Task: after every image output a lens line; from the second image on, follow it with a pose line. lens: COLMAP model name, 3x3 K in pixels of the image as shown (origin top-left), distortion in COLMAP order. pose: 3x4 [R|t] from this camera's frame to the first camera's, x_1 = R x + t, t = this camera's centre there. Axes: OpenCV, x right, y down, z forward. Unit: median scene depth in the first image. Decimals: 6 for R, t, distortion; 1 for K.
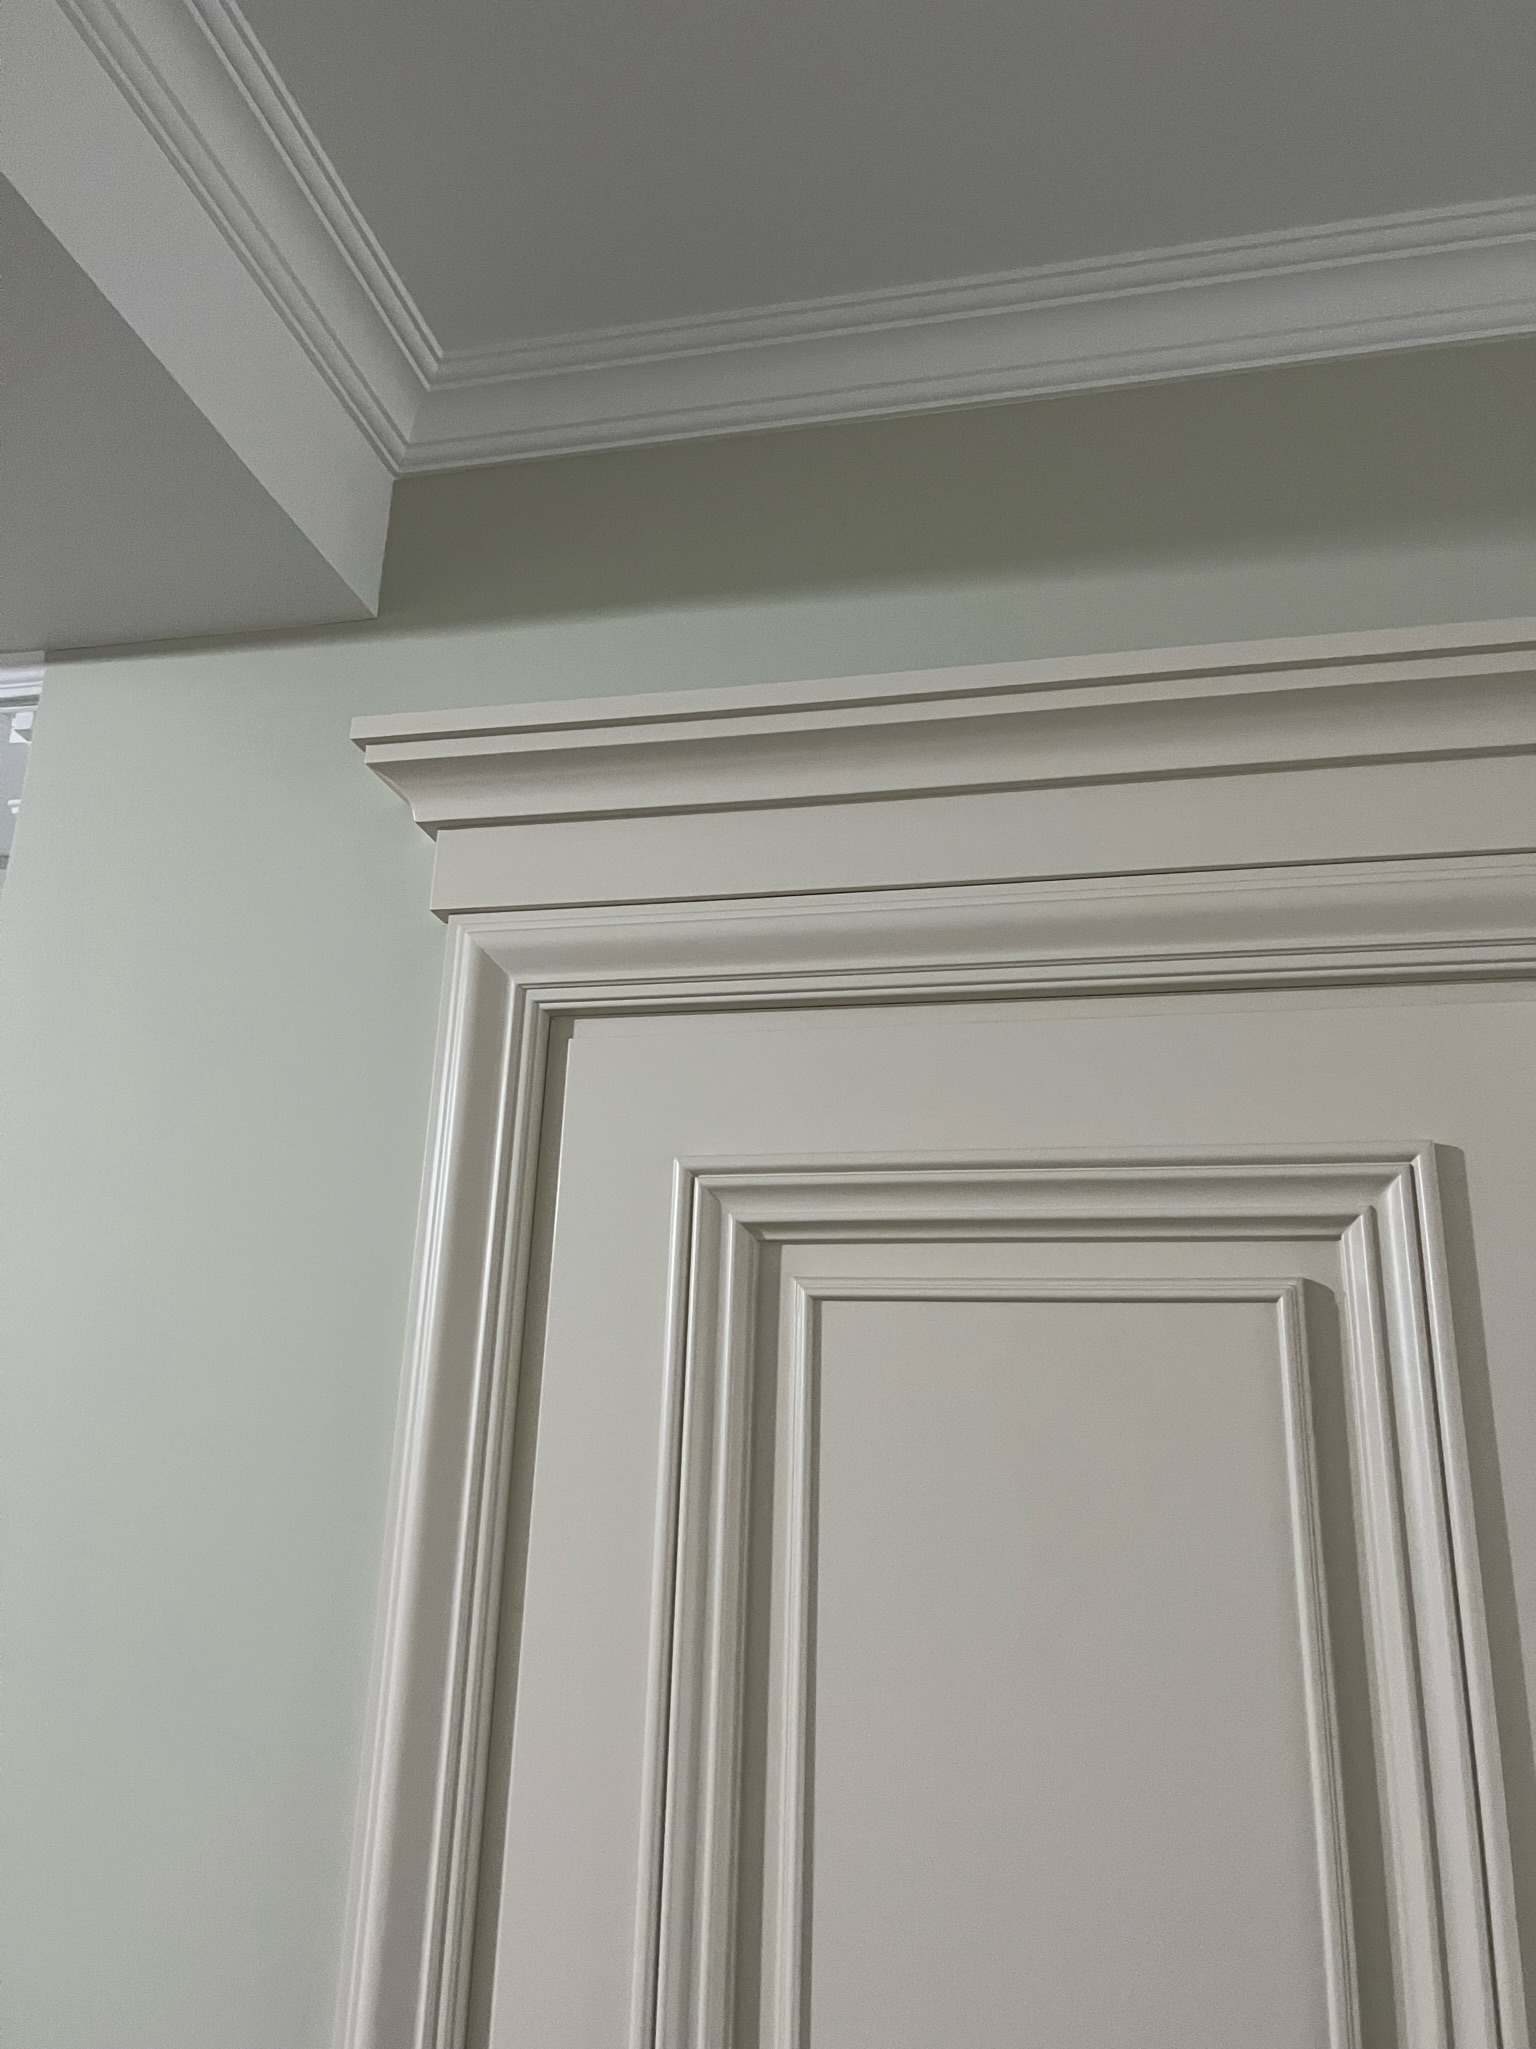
lens RADIAL K [[1554.7, 0, 777.0], [0, 1554.7, 1027.1], [0, 0, 1]] dist [0.082692, -0.082463]
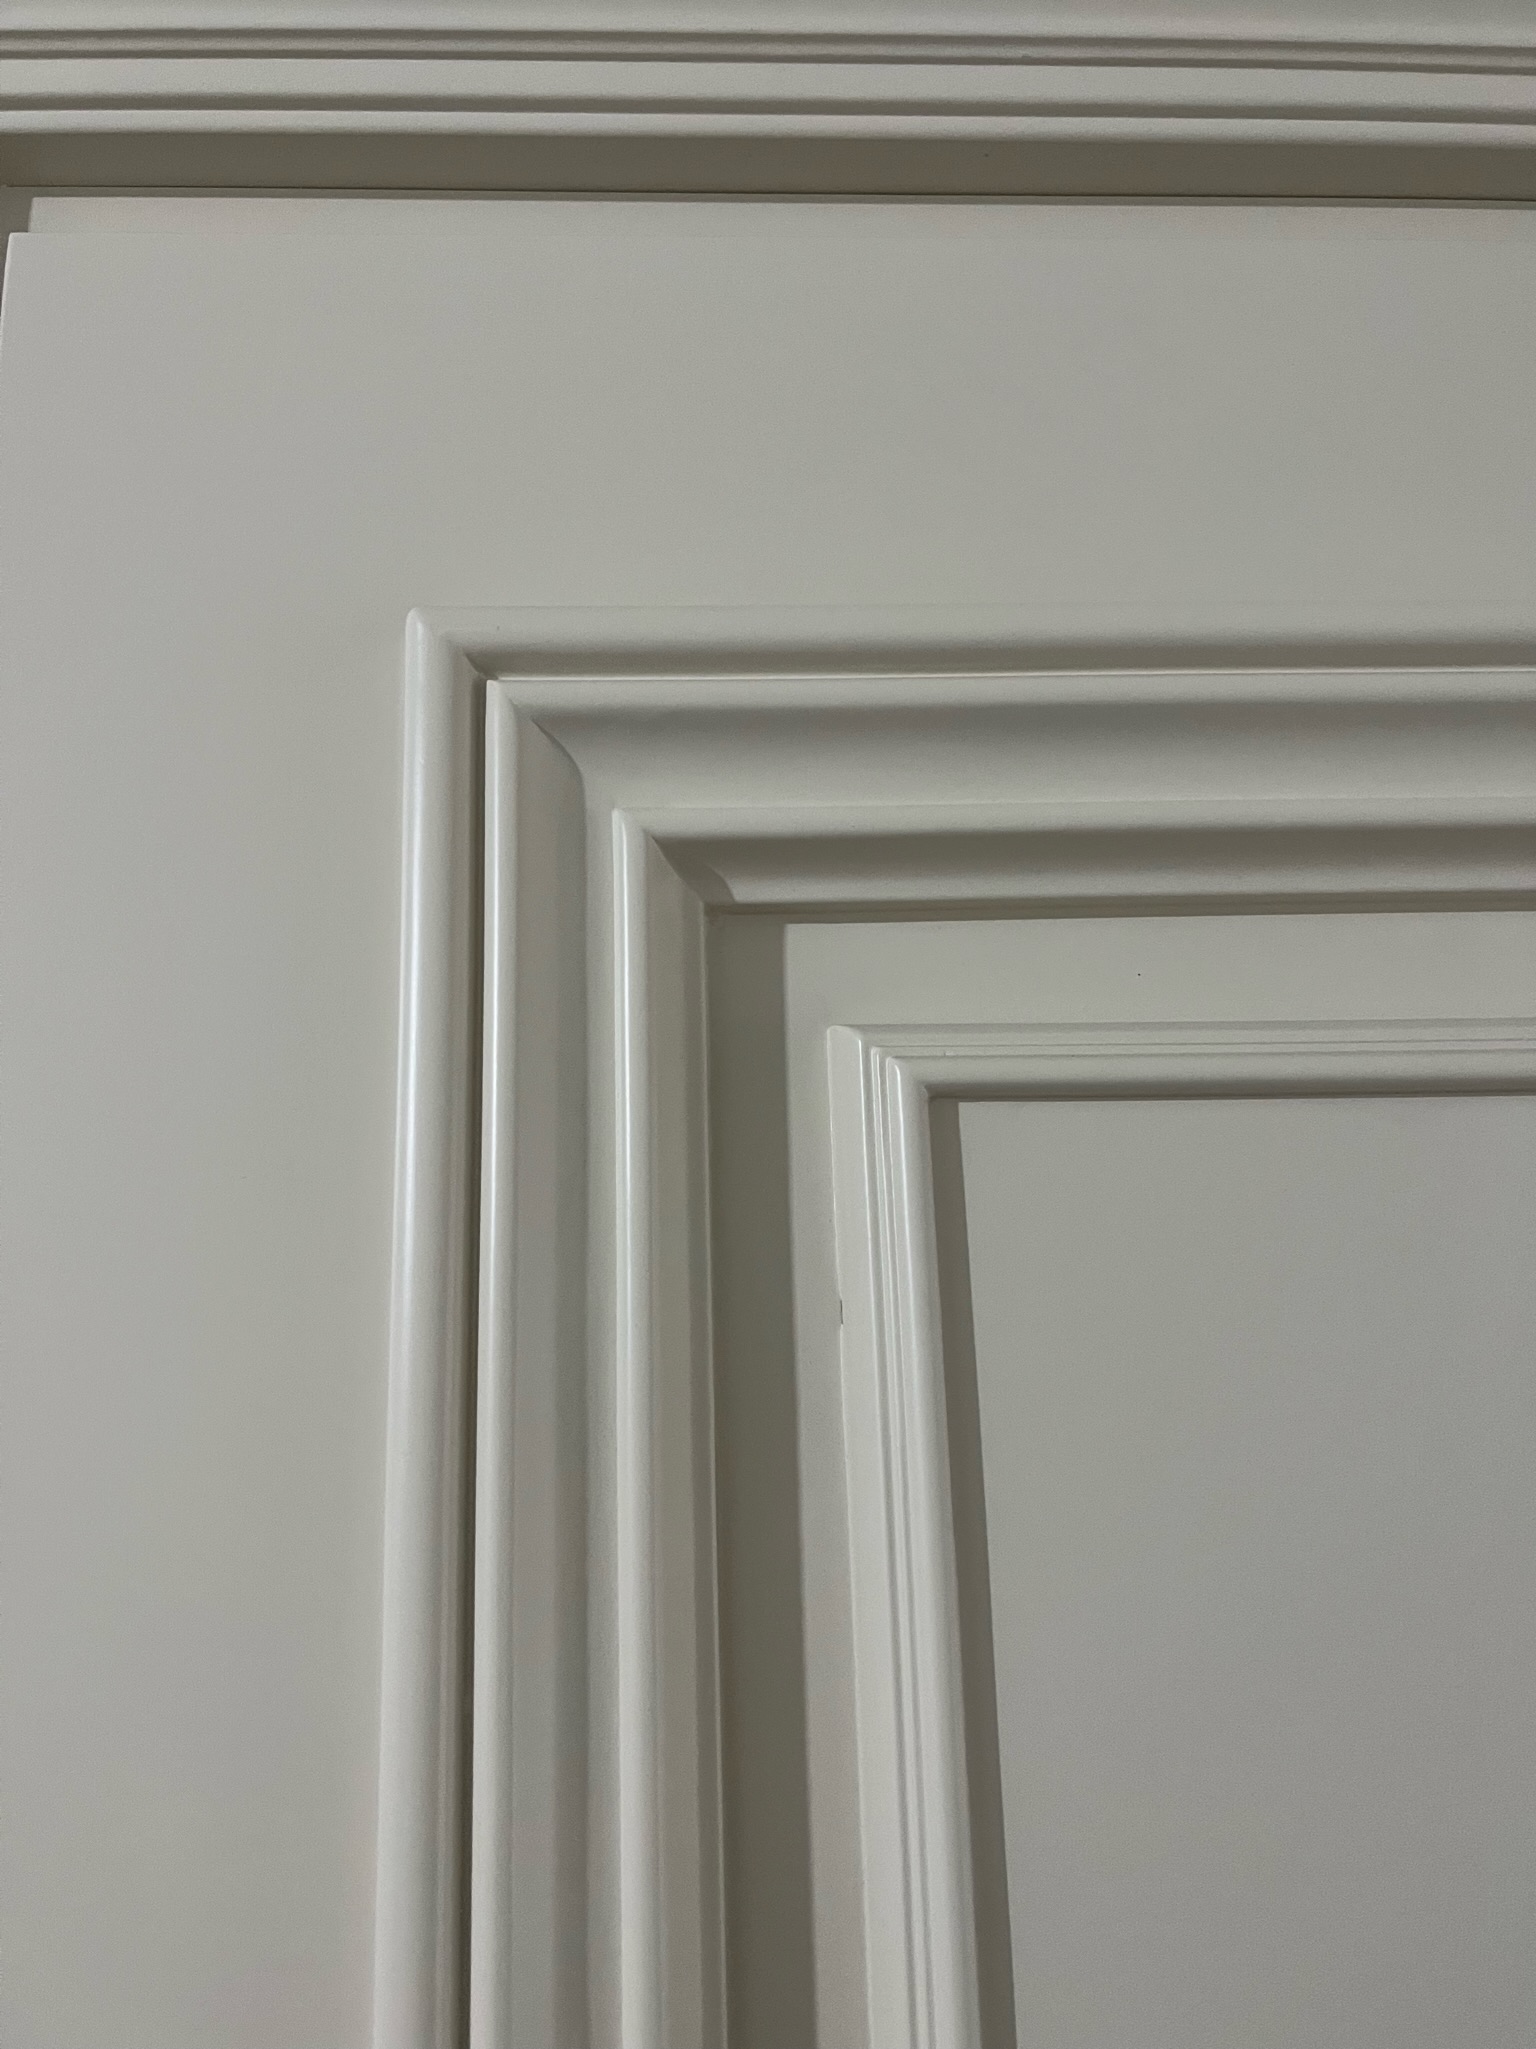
lens RADIAL K [[1554.7, 0, 777.0], [0, 1554.7, 1027.1], [0, 0, 1]] dist [0.082692, -0.082463]
pose [[0.977449, -0.014044, 0.210705, -0.061158], [-0.010882, 0.993111, 0.116671, 0.123739], [-0.210892, -0.116332, 0.970562, 0.701376]]
